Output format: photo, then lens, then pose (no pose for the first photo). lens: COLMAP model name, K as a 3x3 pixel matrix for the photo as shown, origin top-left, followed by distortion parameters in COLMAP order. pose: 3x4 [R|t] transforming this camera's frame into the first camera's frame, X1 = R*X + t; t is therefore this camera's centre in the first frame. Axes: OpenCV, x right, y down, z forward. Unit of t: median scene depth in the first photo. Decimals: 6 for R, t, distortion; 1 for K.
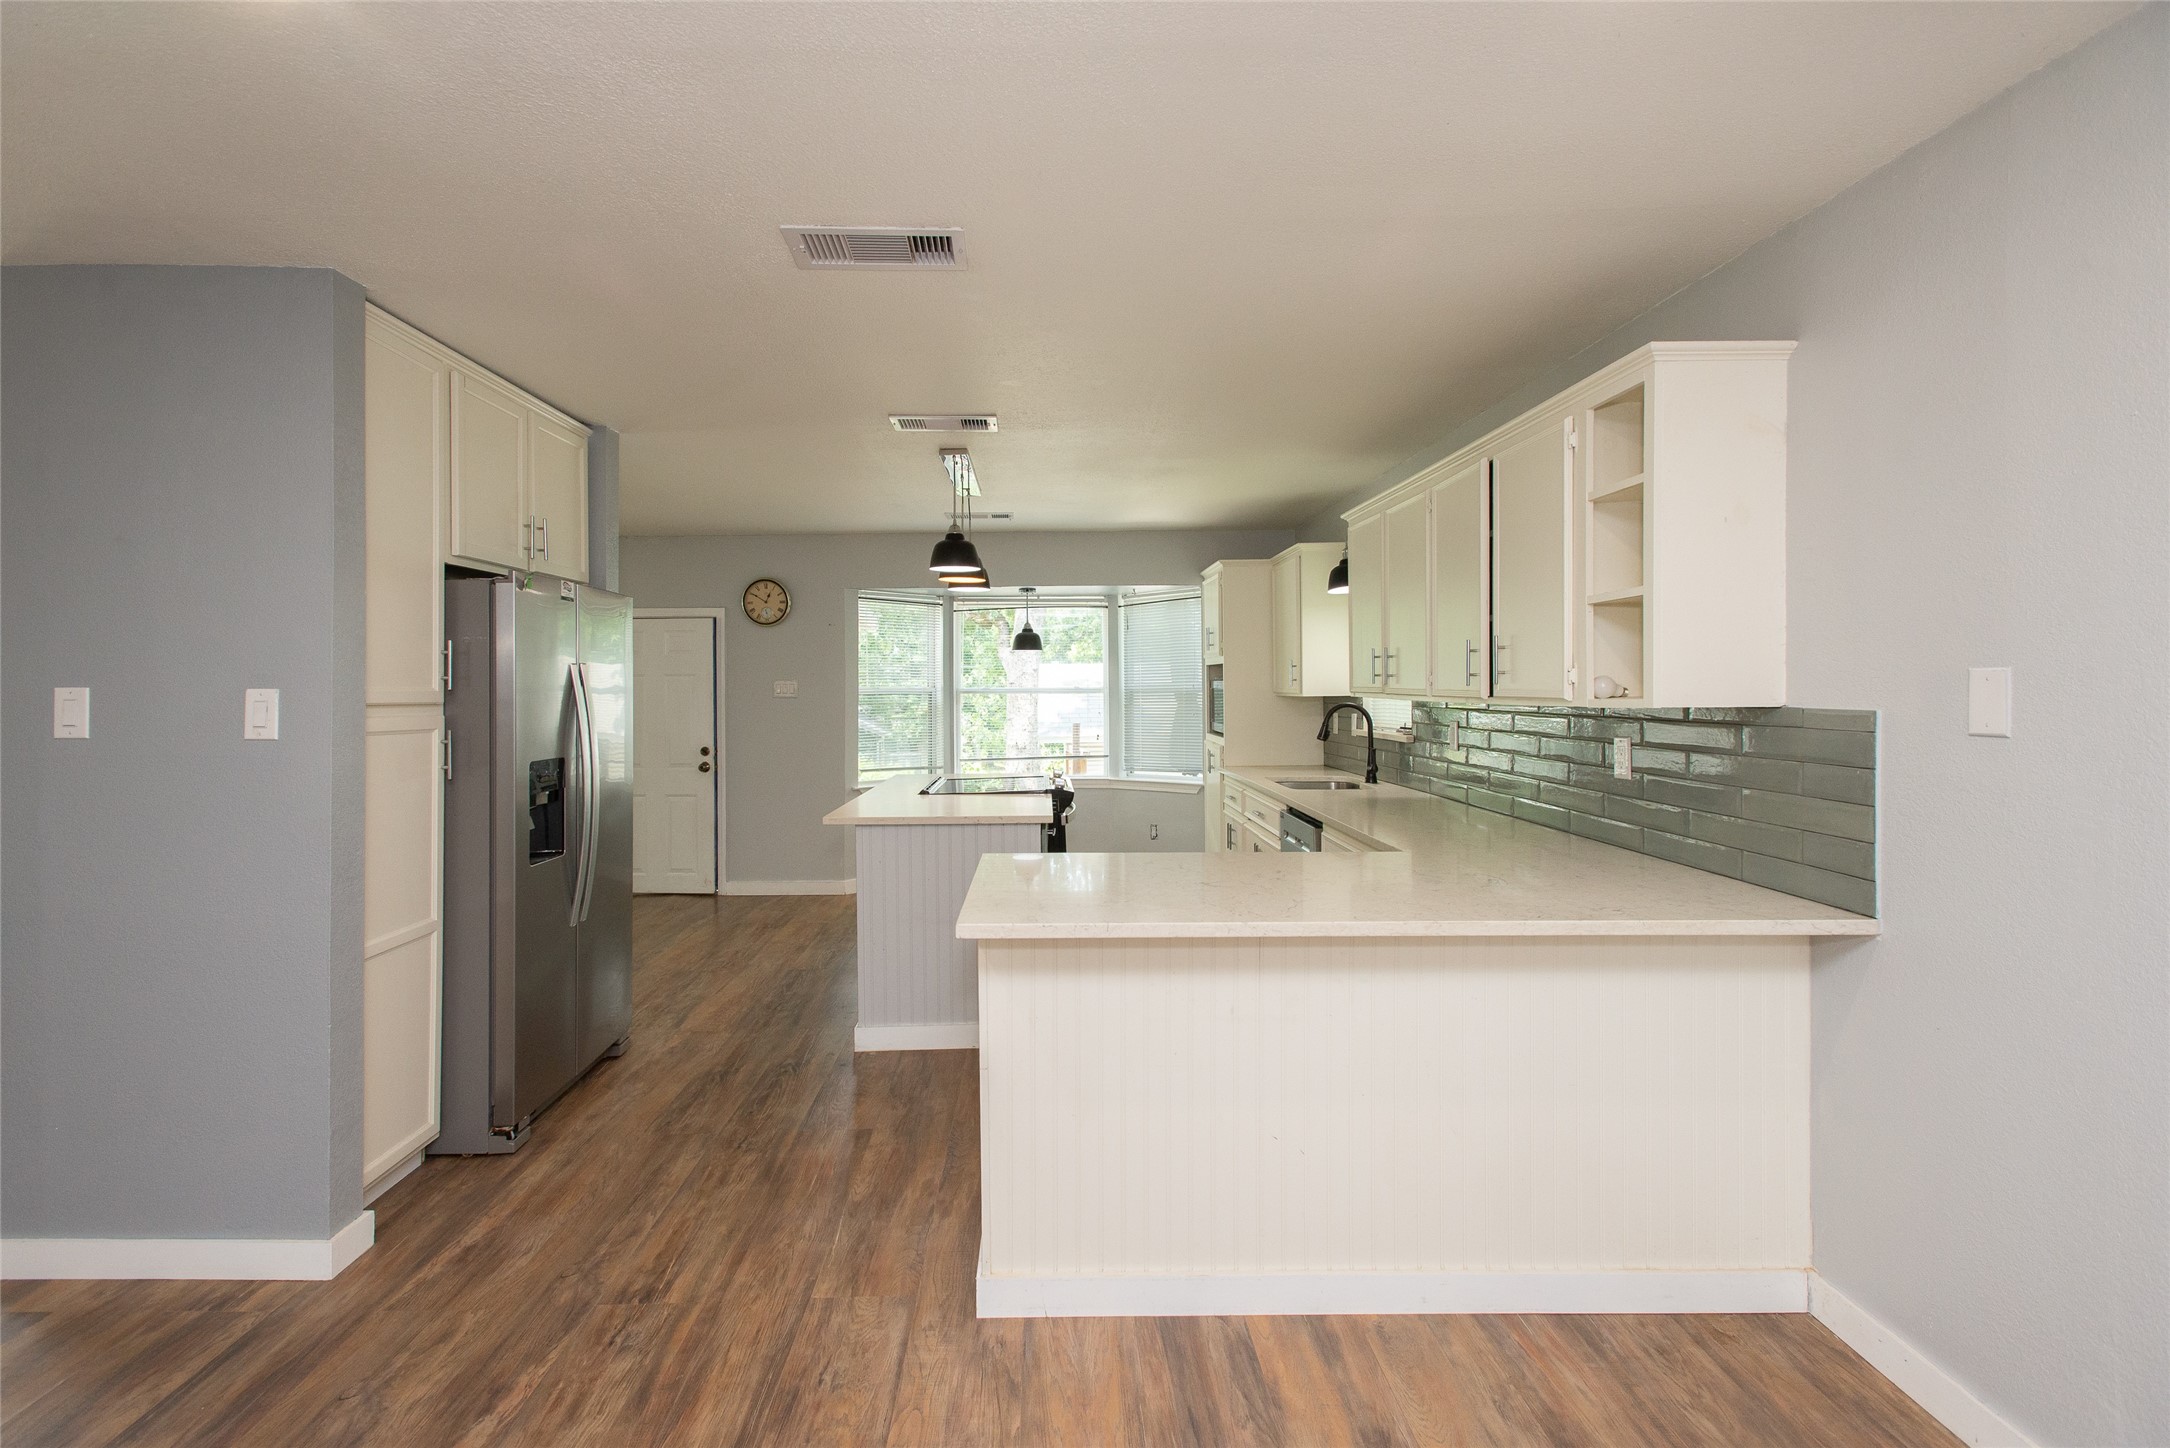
lens RADIAL K [[1027.4, 0, 1064.6], [0, 1027.4, 696.7], [0, 0, 1]] dist [0.017242, -0.003980]
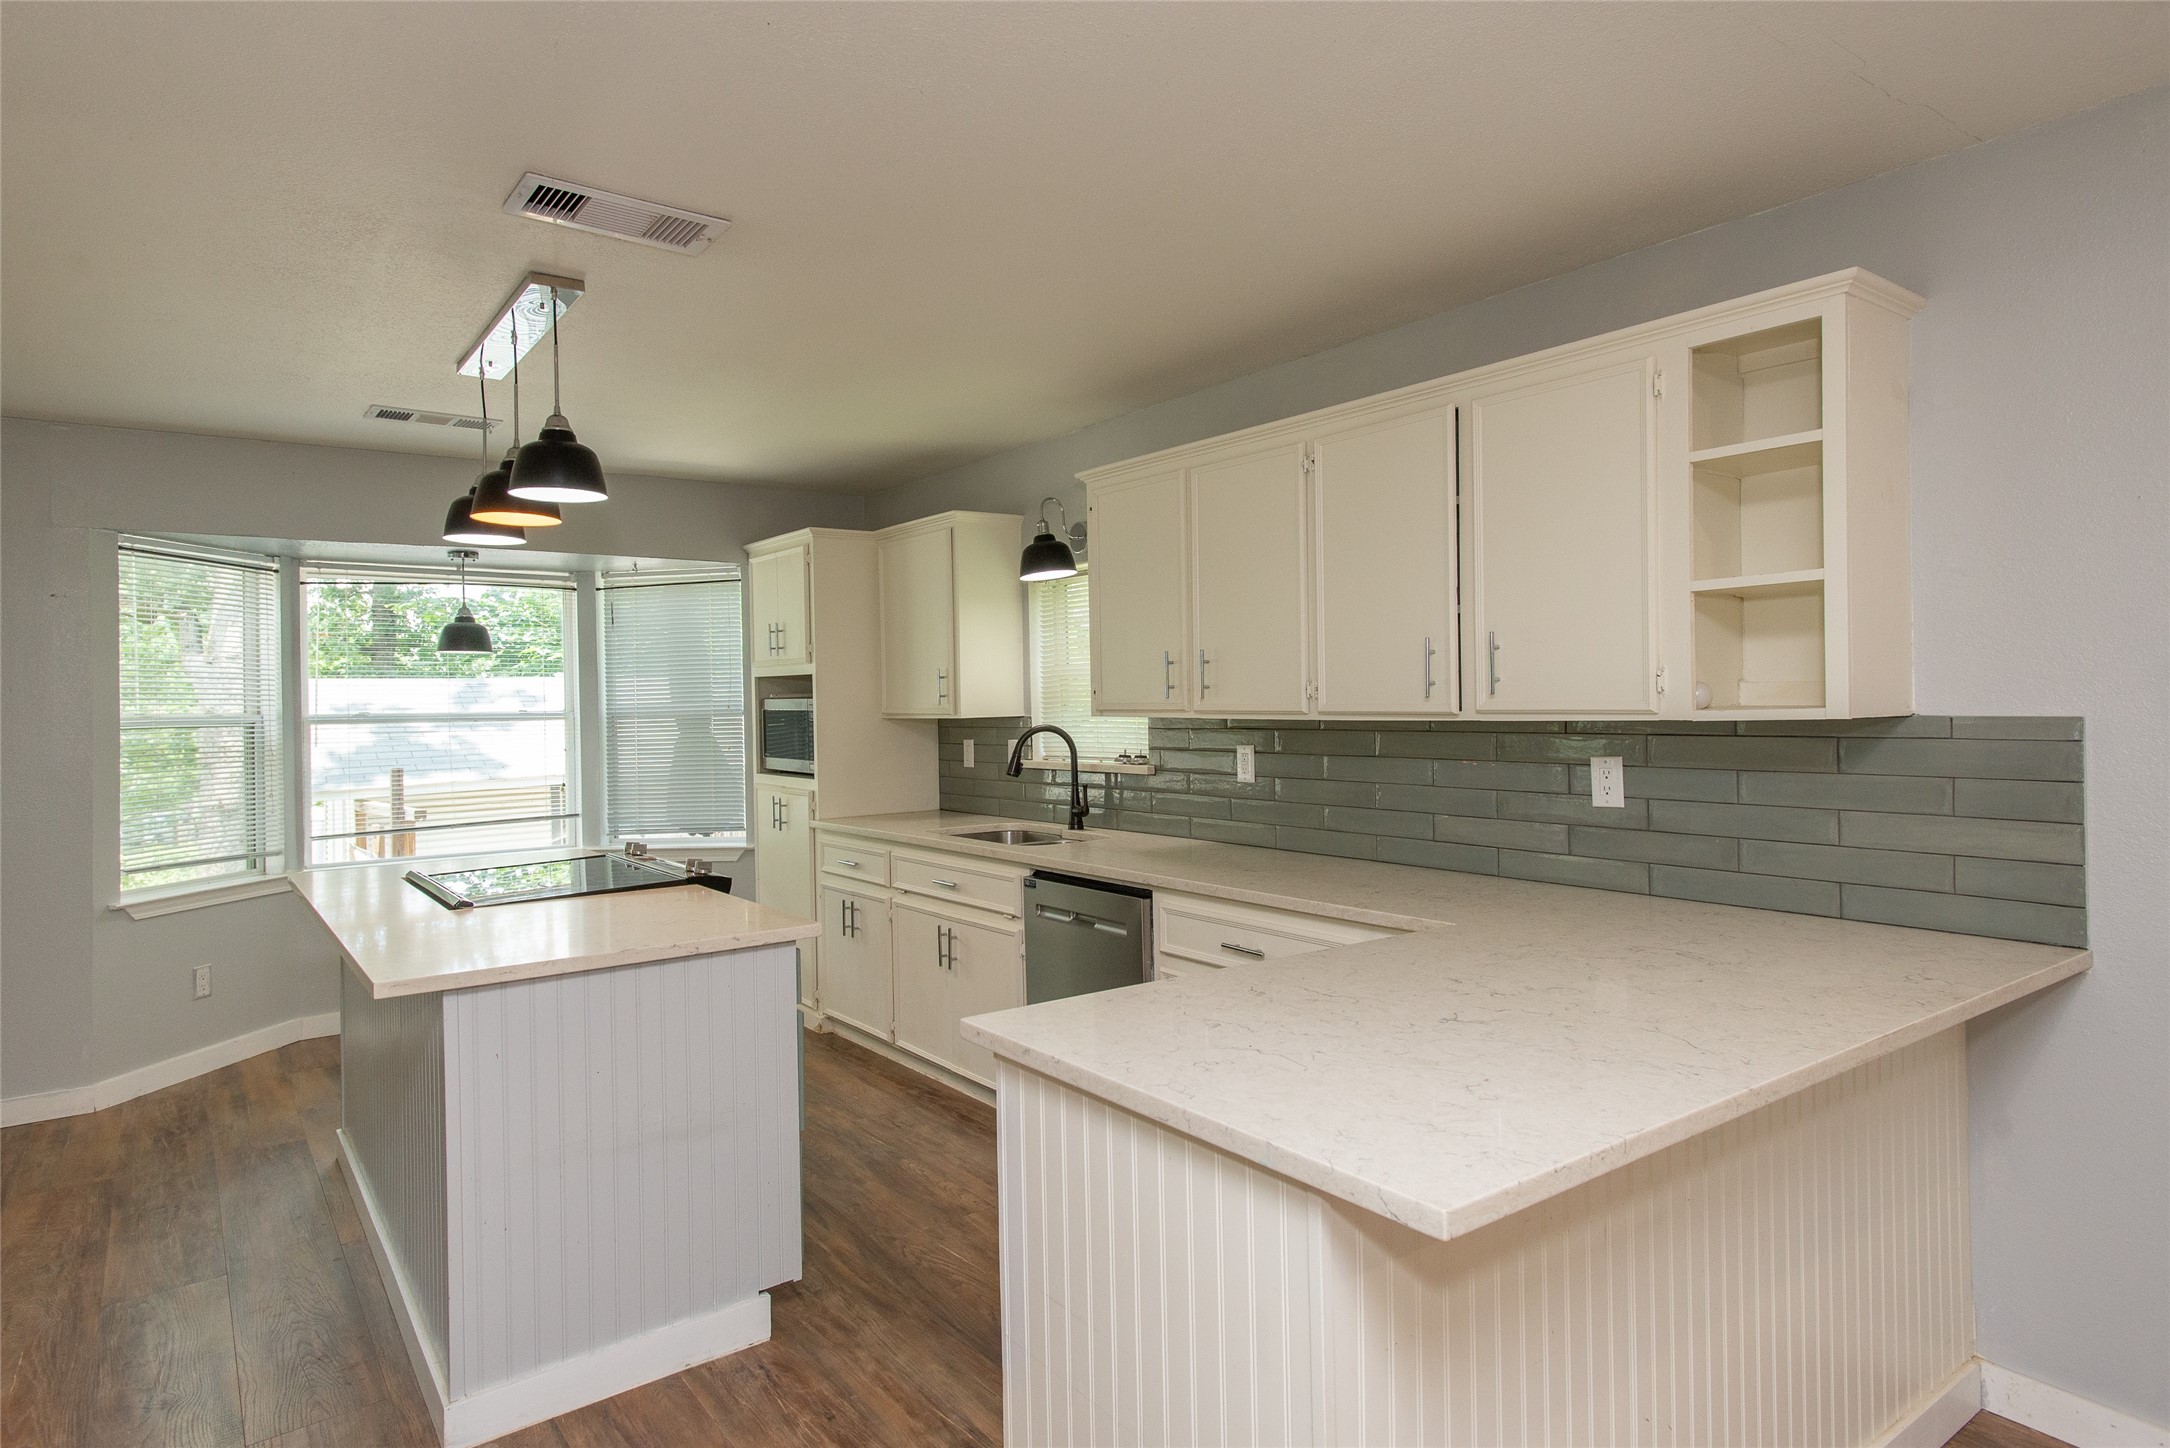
lens RADIAL K [[1214.7, 0, 1069.9], [0, 1214.7, 706.6], [0, 0, 1]] dist [0.003032, 0.003404]
pose [[0.816334, -0.009129, 0.577508, -0.234626], [0.016576, 0.999834, -0.007627, -0.000773], [-0.577342, 0.015799, 0.816350, 0.283387]]
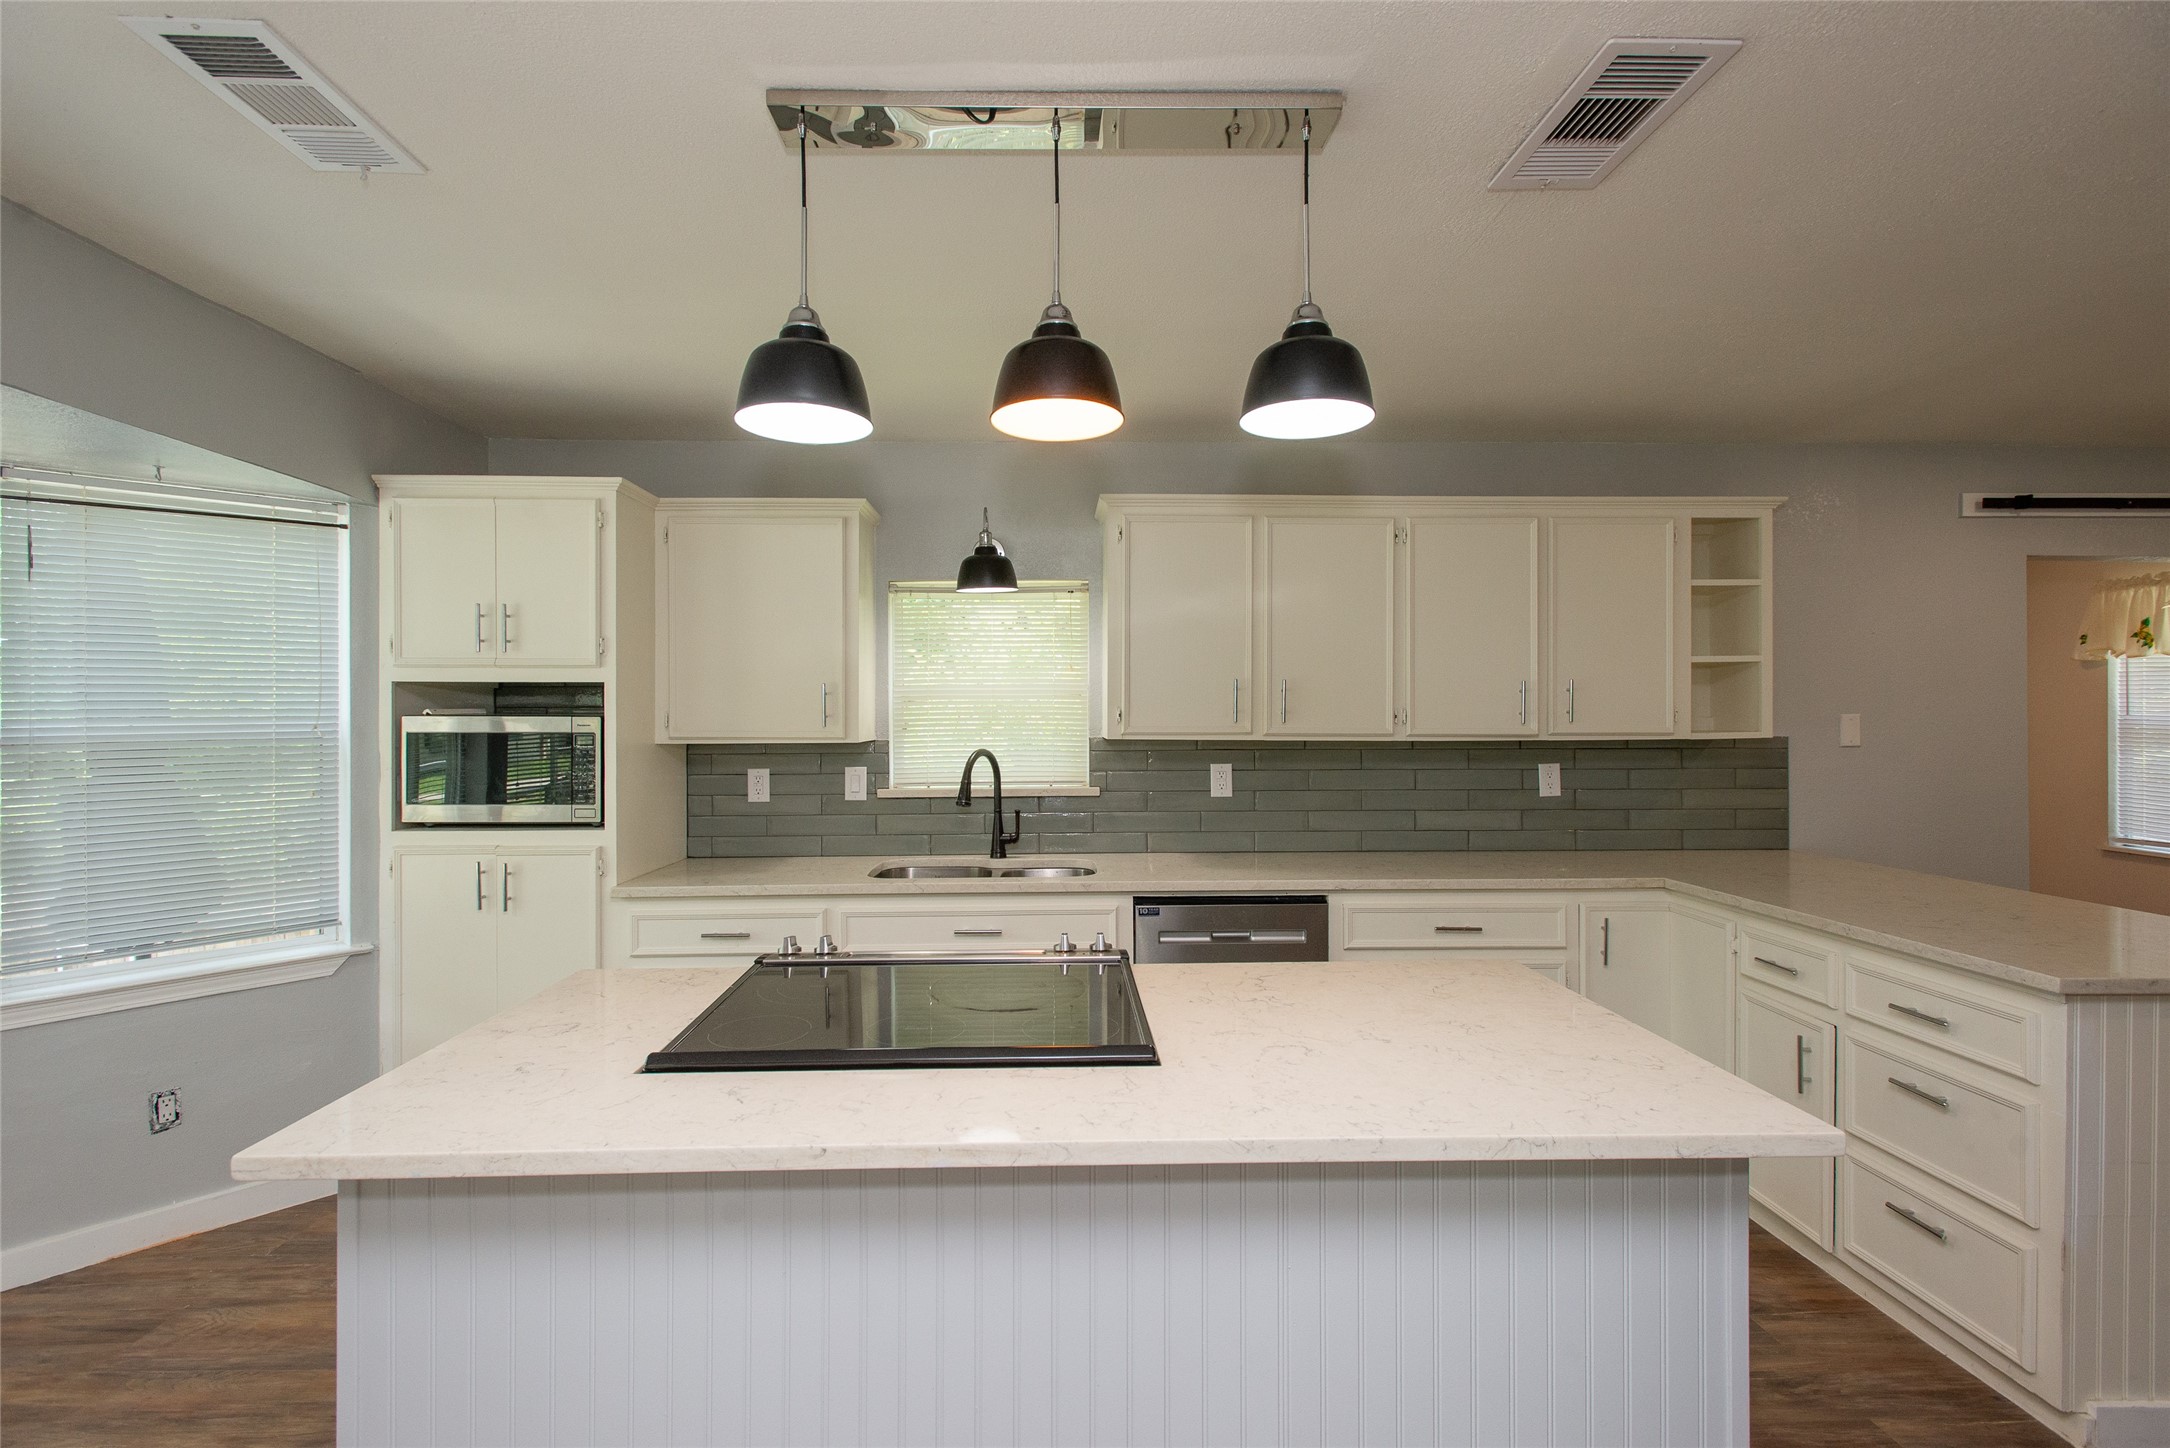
lens RADIAL K [[1027.4, 0, 1081.6], [0, 1027.4, 718.8], [0, 0, 1]] dist [0.017242, -0.003980]
pose [[-0.014021, 0.009300, 0.999858, -0.452751], [0.014330, 0.999856, -0.009099, -0.008215], [-0.999799, 0.014201, -0.014152, 0.997897]]
